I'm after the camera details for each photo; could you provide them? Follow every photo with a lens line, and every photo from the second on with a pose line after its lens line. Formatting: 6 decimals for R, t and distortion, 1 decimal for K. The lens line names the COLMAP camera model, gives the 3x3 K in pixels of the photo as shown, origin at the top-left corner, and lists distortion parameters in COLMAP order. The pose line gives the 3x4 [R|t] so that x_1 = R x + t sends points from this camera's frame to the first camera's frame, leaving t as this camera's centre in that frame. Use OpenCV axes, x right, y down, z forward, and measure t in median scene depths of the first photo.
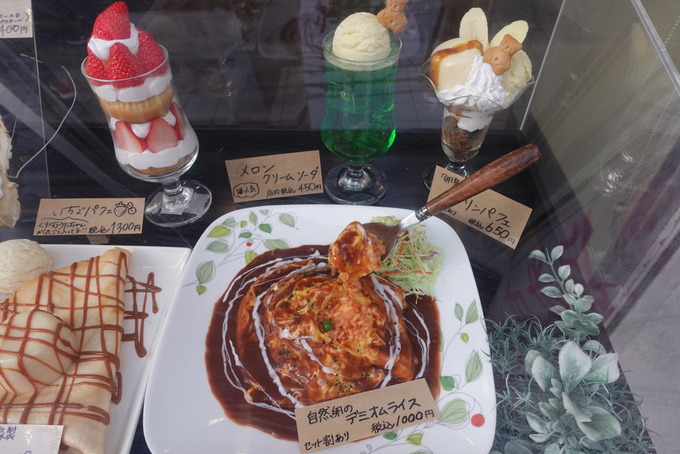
lens RADIAL K [[462.5, 0, 338.0], [0, 462.5, 229.8], [0, 0, 1]] dist [-0.007986, -0.001206]
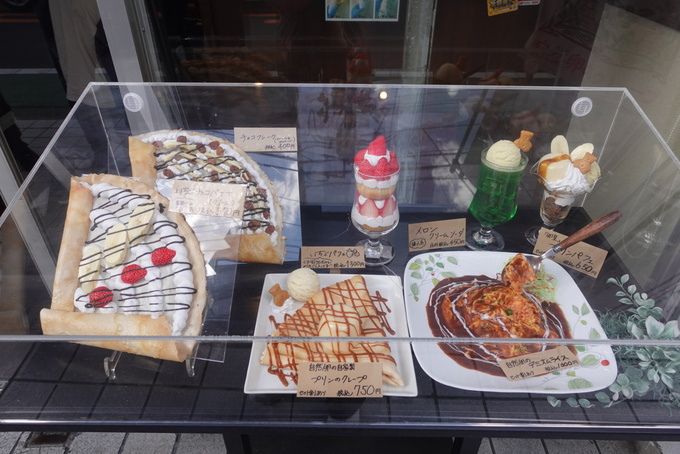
lens RADIAL K [[462.5, 0, 339.8], [0, 462.5, 223.8], [0, 0, 1]] dist [-0.007986, -0.001206]
pose [[0.999931, 0.001700, 0.011581, -0.575162], [0.000637, 0.980021, -0.198893, 0.191474], [-0.011688, 0.198887, 0.979953, -0.647479]]
